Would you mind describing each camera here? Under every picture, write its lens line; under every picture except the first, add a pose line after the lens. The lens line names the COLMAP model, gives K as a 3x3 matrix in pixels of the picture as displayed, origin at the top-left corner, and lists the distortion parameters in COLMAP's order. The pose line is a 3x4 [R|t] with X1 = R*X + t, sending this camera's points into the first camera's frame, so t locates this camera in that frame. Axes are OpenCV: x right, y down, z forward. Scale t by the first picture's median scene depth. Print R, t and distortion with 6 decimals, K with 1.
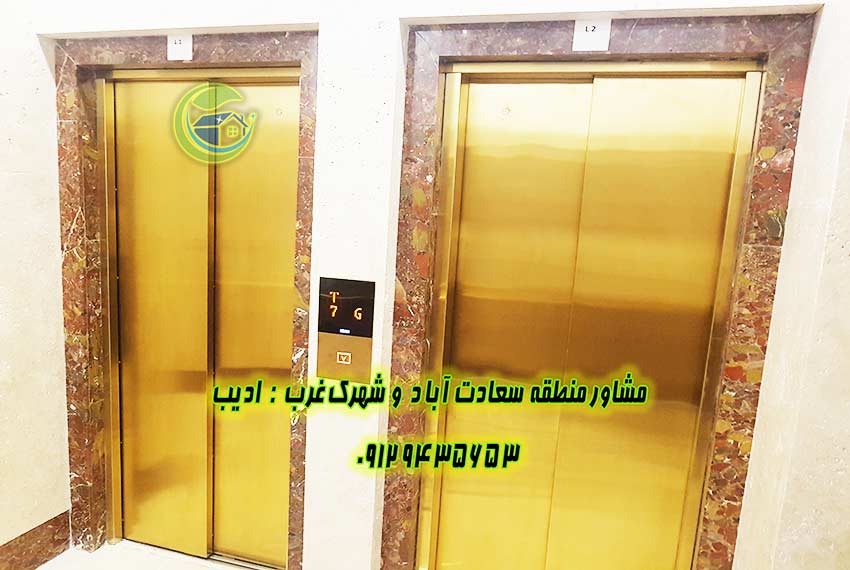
lens RADIAL K [[658.5, 0, 425.0], [0, 658.5, 285.0], [0, 0, 1]] dist [-0.012055, -0.004285]
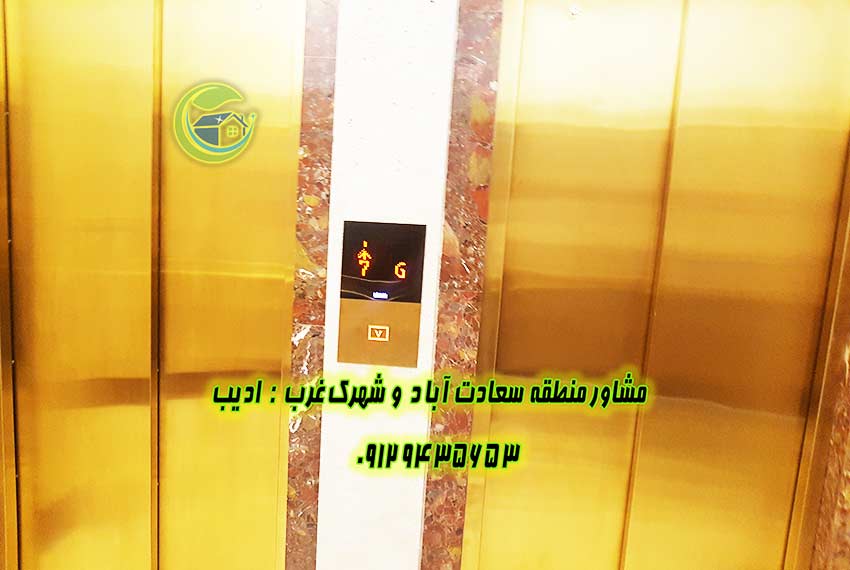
lens RADIAL K [[658.5, 0, 425.0], [0, 658.5, 285.0], [0, 0, 1]] dist [-0.012055, -0.004285]
pose [[0.979609, -0.023102, 0.199583, -0.214121], [0.024854, 0.999671, -0.006278, 0.063301], [-0.199372, 0.011111, 0.979861, 0.276218]]
